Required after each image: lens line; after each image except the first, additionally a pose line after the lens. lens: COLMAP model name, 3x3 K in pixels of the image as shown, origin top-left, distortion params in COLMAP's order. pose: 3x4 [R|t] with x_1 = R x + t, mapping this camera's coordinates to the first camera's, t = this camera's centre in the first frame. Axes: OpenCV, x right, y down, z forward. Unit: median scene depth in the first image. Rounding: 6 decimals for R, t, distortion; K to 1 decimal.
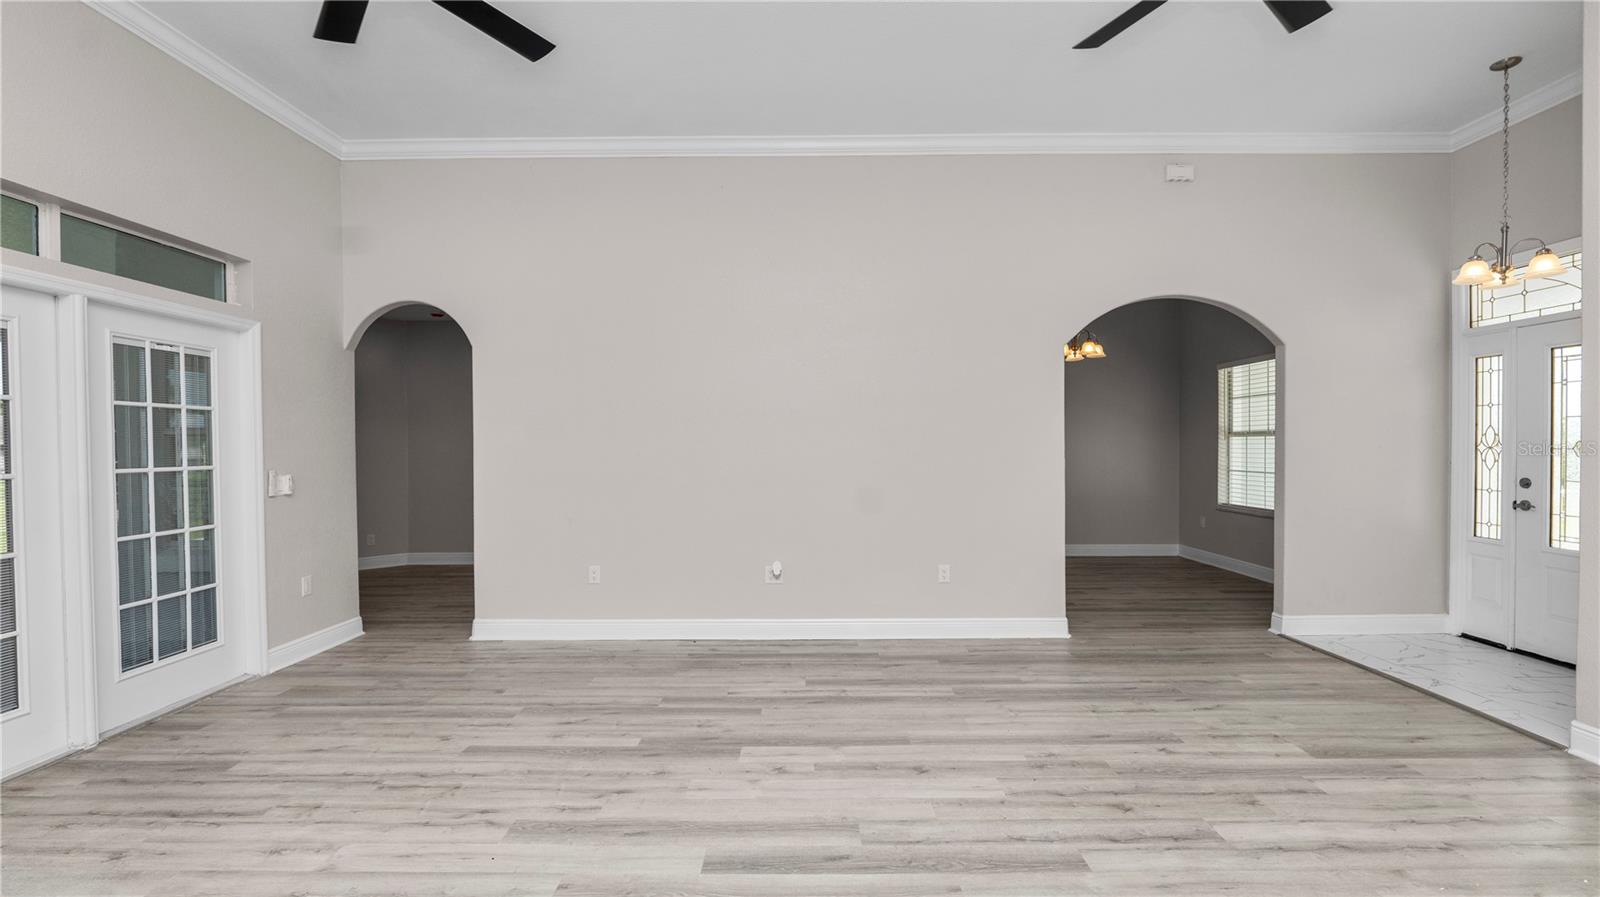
lens RADIAL K [[668.2, 0, 814.1], [0, 668.2, 464.4], [0, 0, 1]] dist [-0.014048, -0.000221]
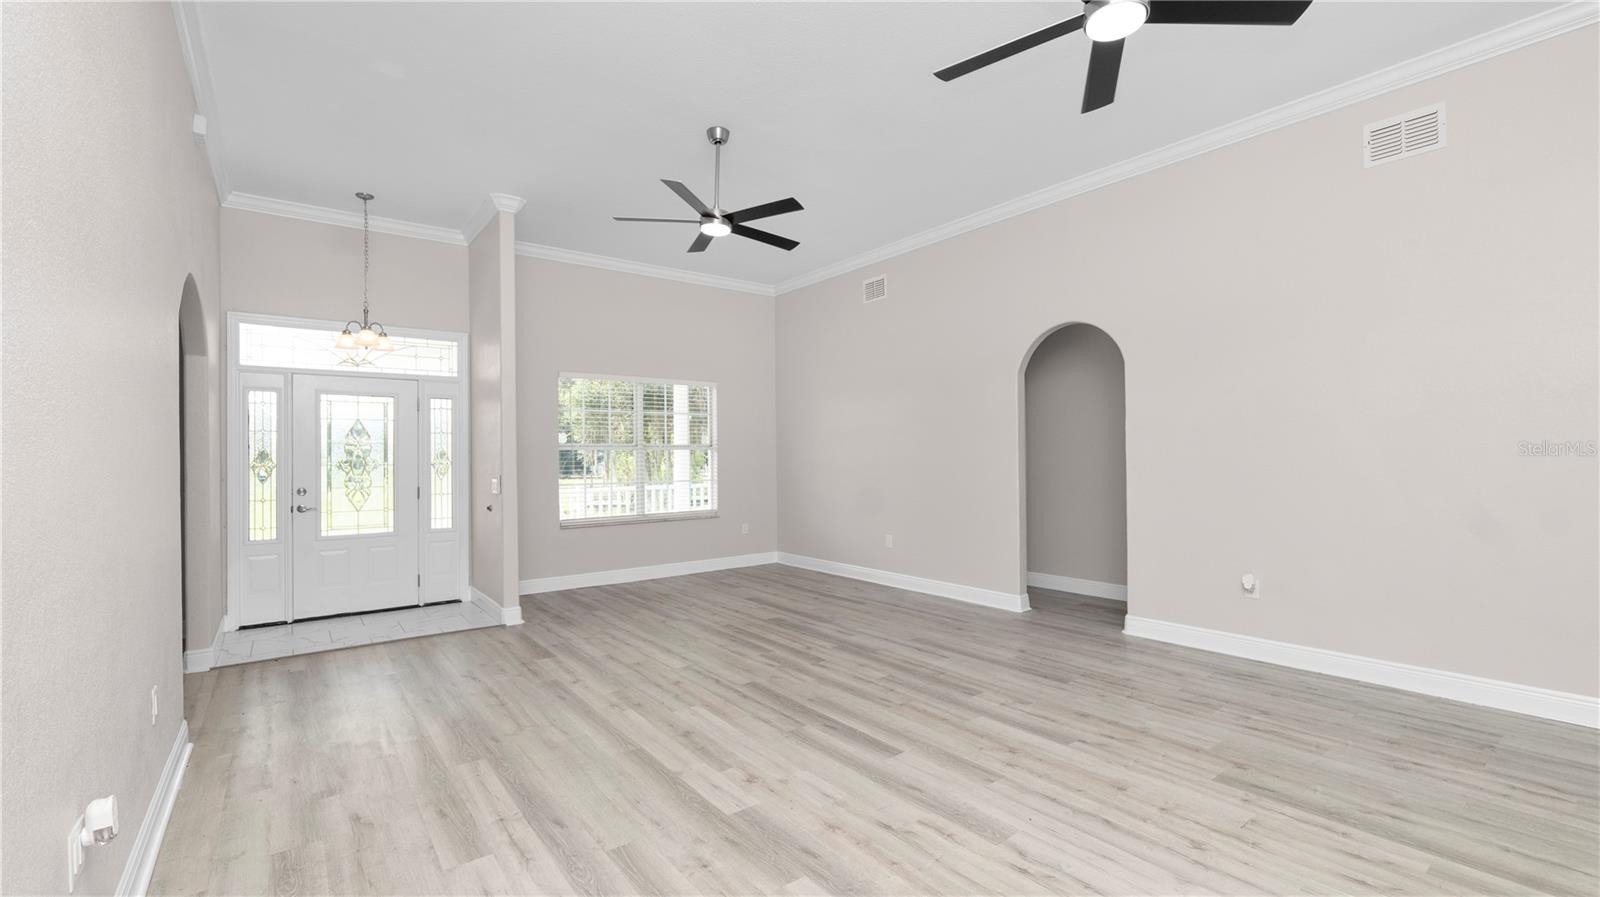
lens RADIAL K [[668.2, 0, 793.1], [0, 668.2, 456.0], [0, 0, 1]] dist [-0.014048, -0.000221]
pose [[-0.592191, 0.012784, 0.805696, -0.663675], [0.036643, 0.999267, 0.011077, -0.025198], [-0.804964, 0.036083, -0.592225, 1.125063]]
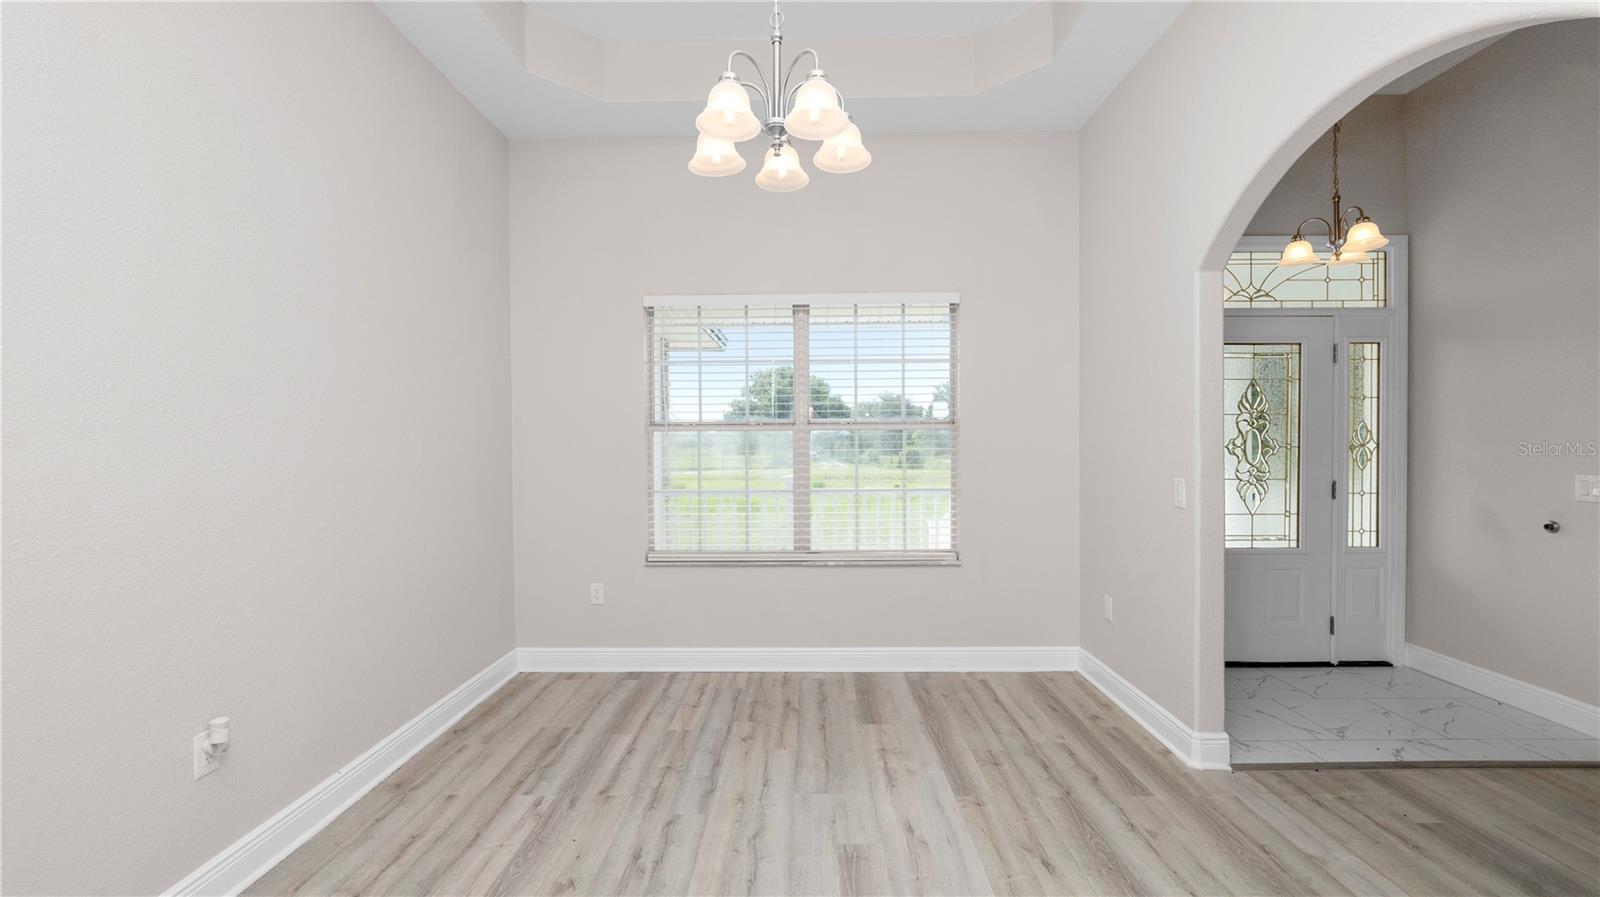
lens RADIAL K [[655.8, 0, 796.1], [0, 655.8, 439.7], [0, 0, 1]] dist [-0.007530, -0.000413]
pose [[0.015741, 0.011016, 0.999815, 0.156839], [0.034136, 0.999350, -0.011548, -0.047699], [-0.999293, 0.034312, 0.015355, 1.741764]]
